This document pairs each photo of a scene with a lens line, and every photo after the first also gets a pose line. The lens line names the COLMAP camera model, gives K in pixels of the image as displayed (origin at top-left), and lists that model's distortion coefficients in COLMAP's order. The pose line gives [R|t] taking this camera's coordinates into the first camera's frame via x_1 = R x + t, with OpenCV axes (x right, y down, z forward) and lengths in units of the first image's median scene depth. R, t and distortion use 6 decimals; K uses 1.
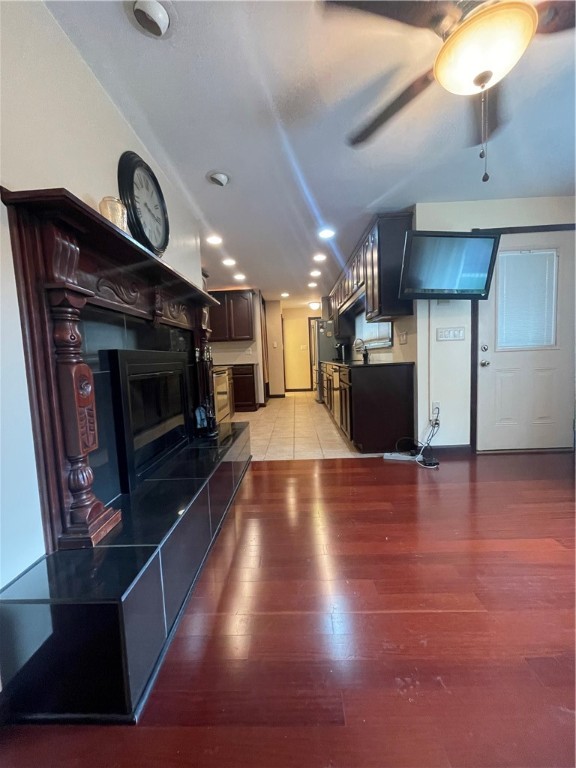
lens RADIAL K [[311.9, 0, 285.7], [0, 311.9, 383.9], [0, 0, 1]] dist [-0.001208, 0.000522]
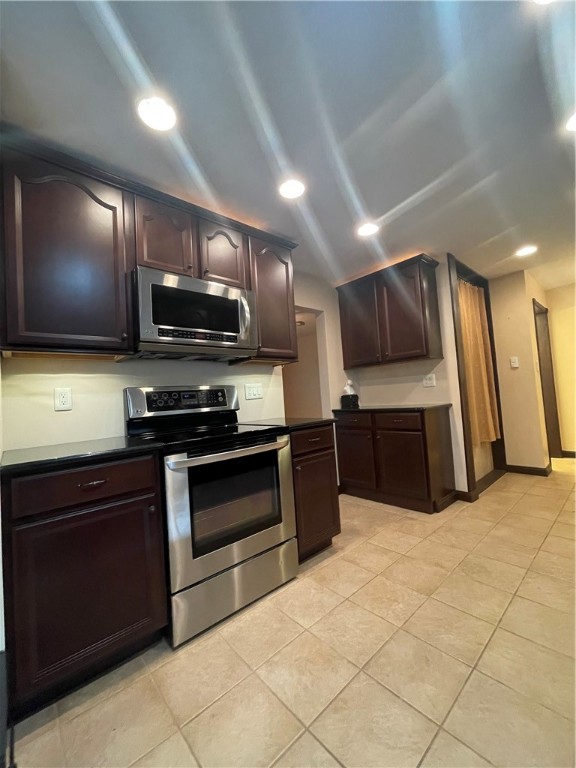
lens RADIAL K [[311.9, 0, 285.4], [0, 311.9, 382.9], [0, 0, 1]] dist [-0.001208, 0.000522]
pose [[0.686146, -0.037437, -0.726500, 0.082609], [-0.025955, 0.996779, -0.075878, -0.054826], [0.727001, 0.070919, 0.682964, 0.474906]]
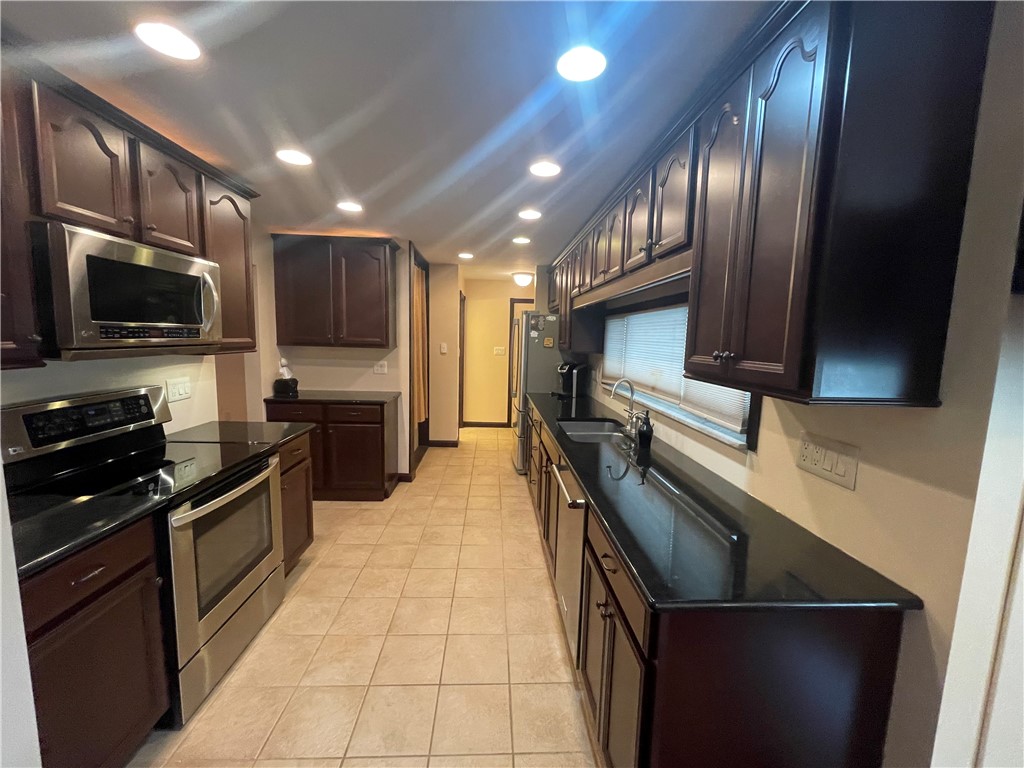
lens RADIAL K [[415.9, 0, 512.1], [0, 415.9, 389.8], [0, 0, 1]] dist [-0.001208, 0.000522]
pose [[0.994635, 0.059488, 0.084630, 0.028861], [-0.063066, 0.997198, 0.040246, -0.104972], [-0.081999, -0.045368, 0.995599, 0.331292]]
